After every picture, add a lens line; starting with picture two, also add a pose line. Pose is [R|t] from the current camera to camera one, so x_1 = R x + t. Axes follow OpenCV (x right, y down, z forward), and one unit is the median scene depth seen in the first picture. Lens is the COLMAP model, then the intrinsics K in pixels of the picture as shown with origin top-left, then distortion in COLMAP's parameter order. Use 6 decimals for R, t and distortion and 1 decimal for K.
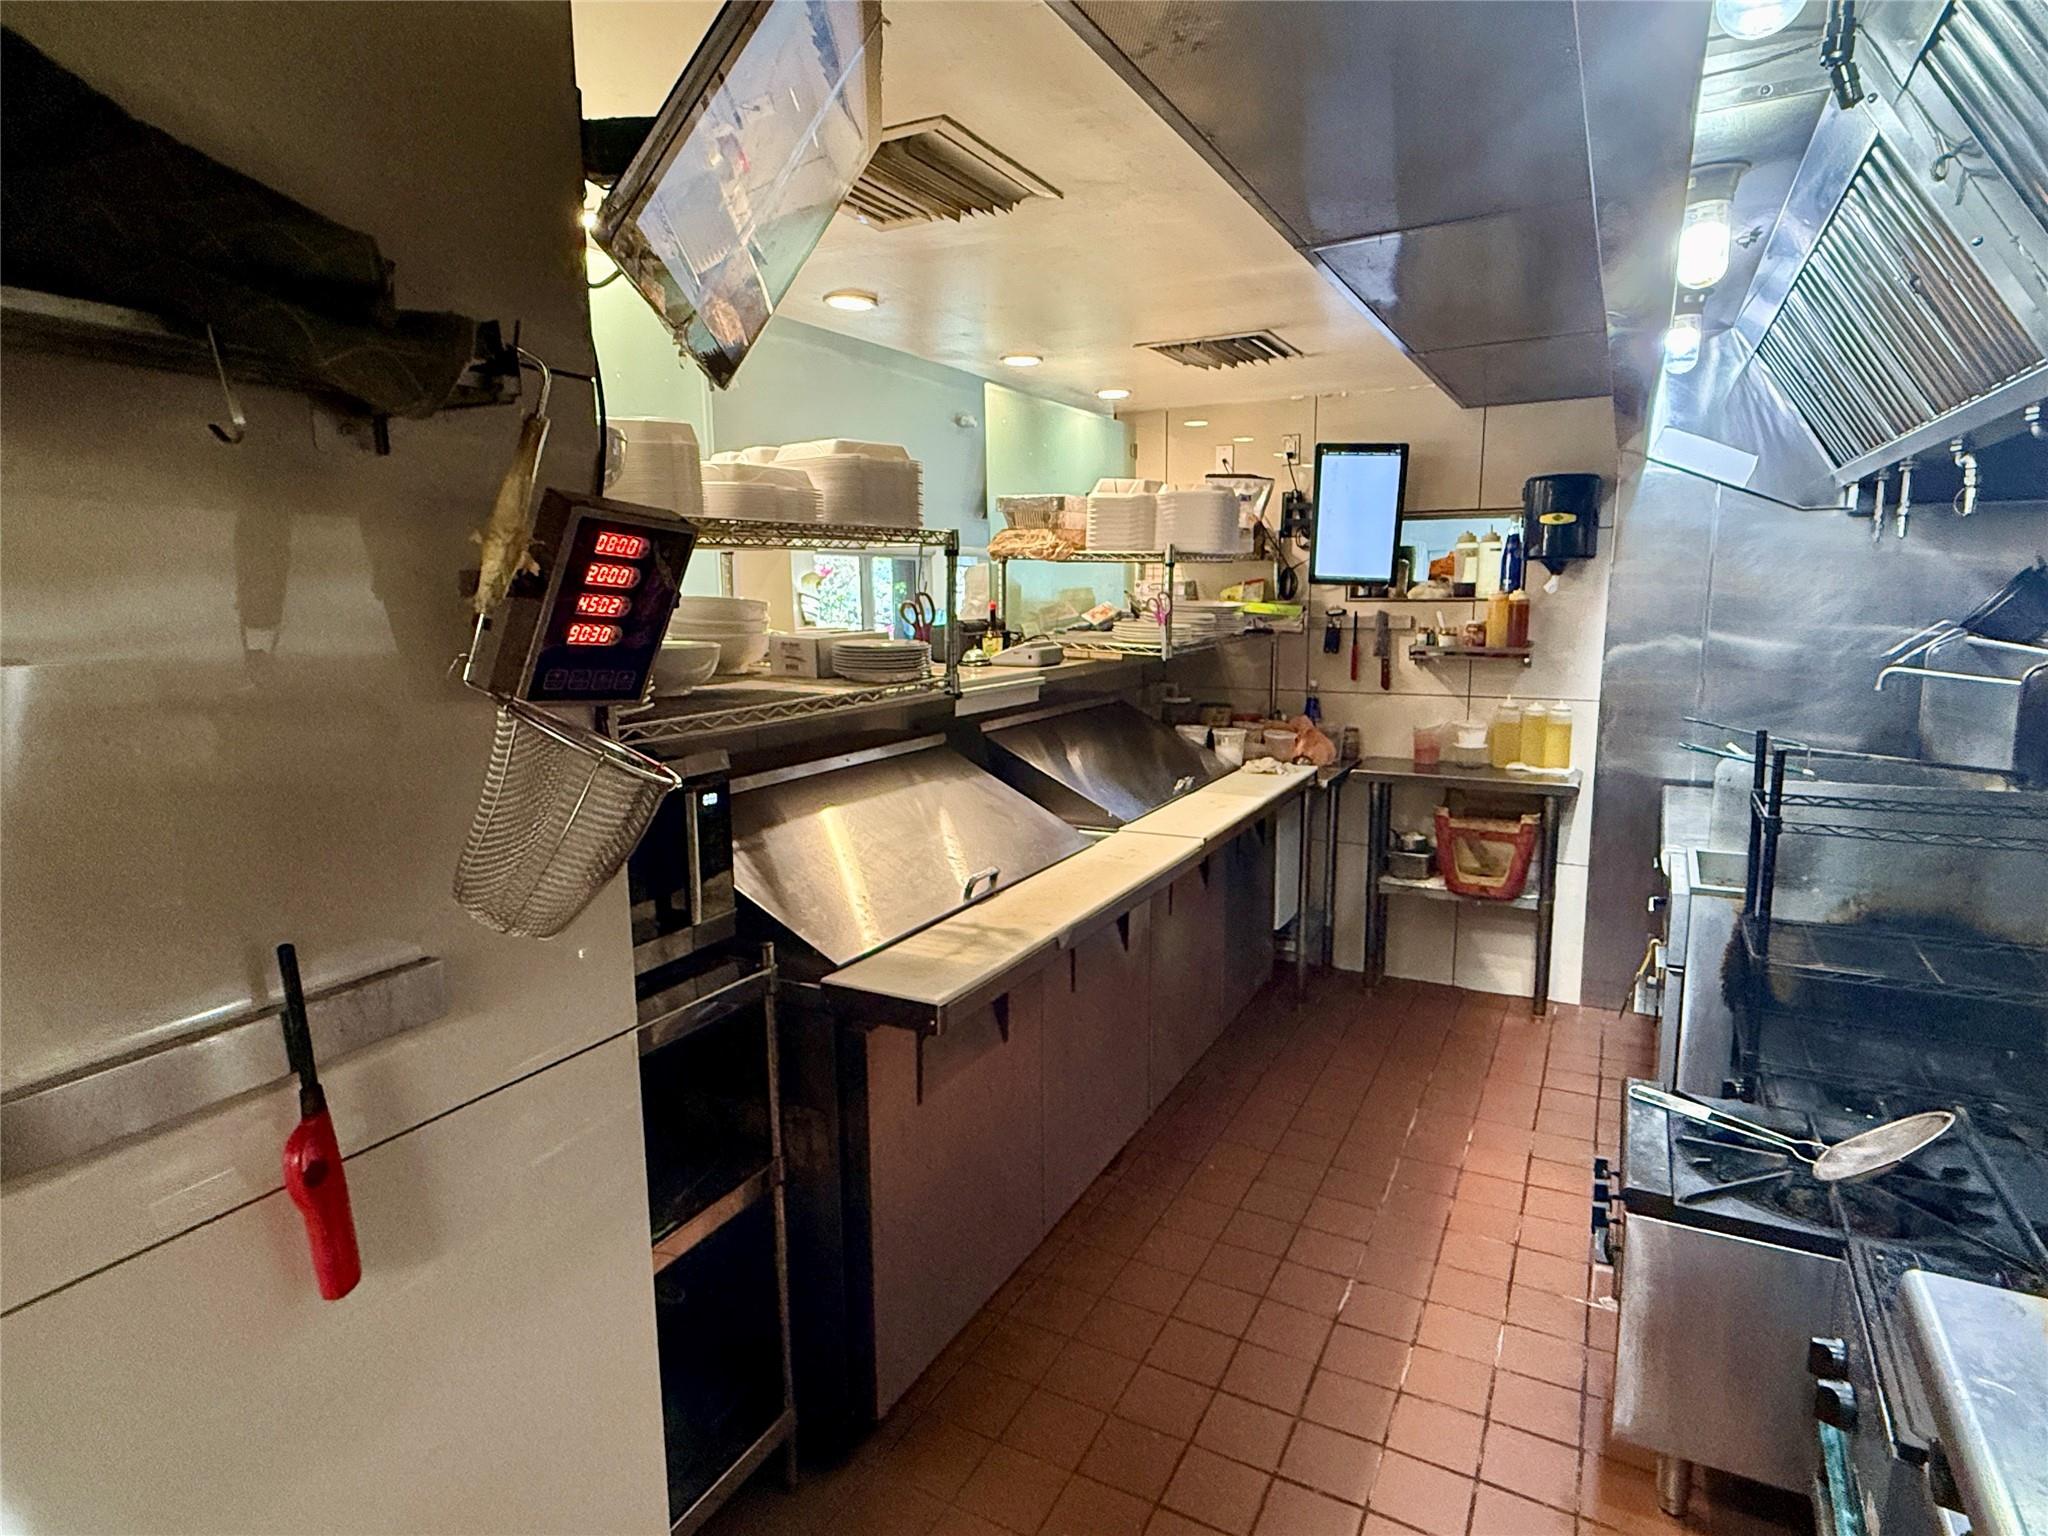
lens RADIAL K [[1110.6, 0, 1022.3], [0, 1110.6, 764.1], [0, 0, 1]] dist [-0.002434, 0.000709]
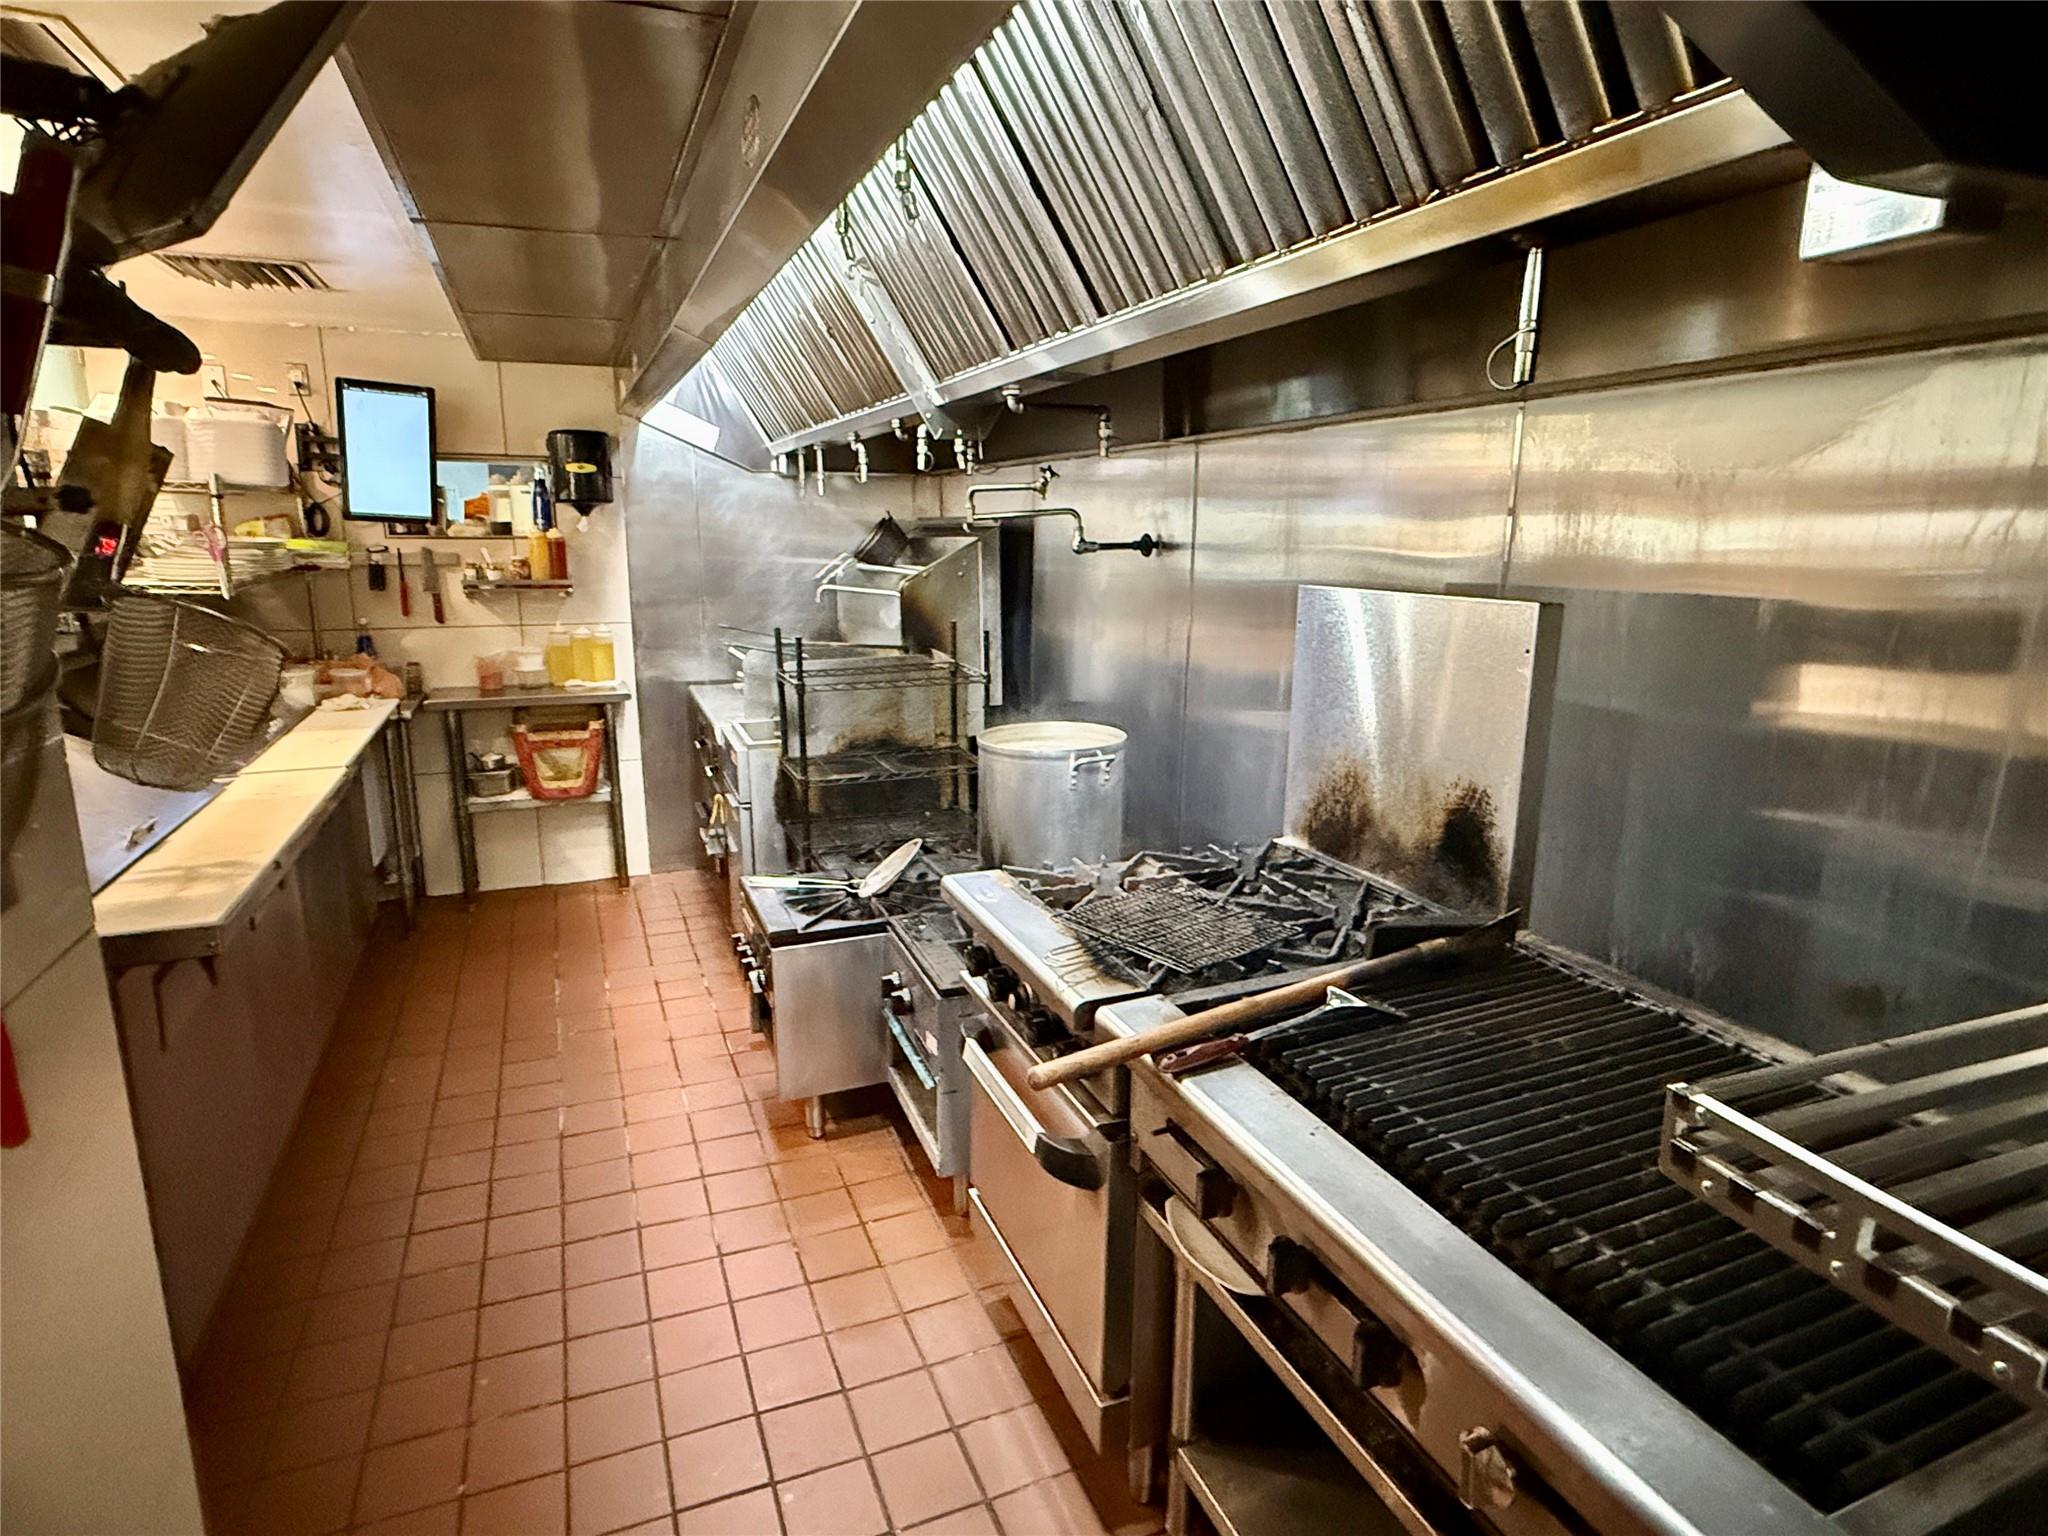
lens RADIAL K [[1110.6, 0, 1025.7], [0, 1110.6, 768.1], [0, 0, 1]] dist [-0.002434, 0.000709]
pose [[0.626531, -0.150859, 0.764657, -0.162024], [0.110344, 0.988376, 0.104585, 0.021395], [-0.771546, 0.018850, 0.635894, -0.101013]]
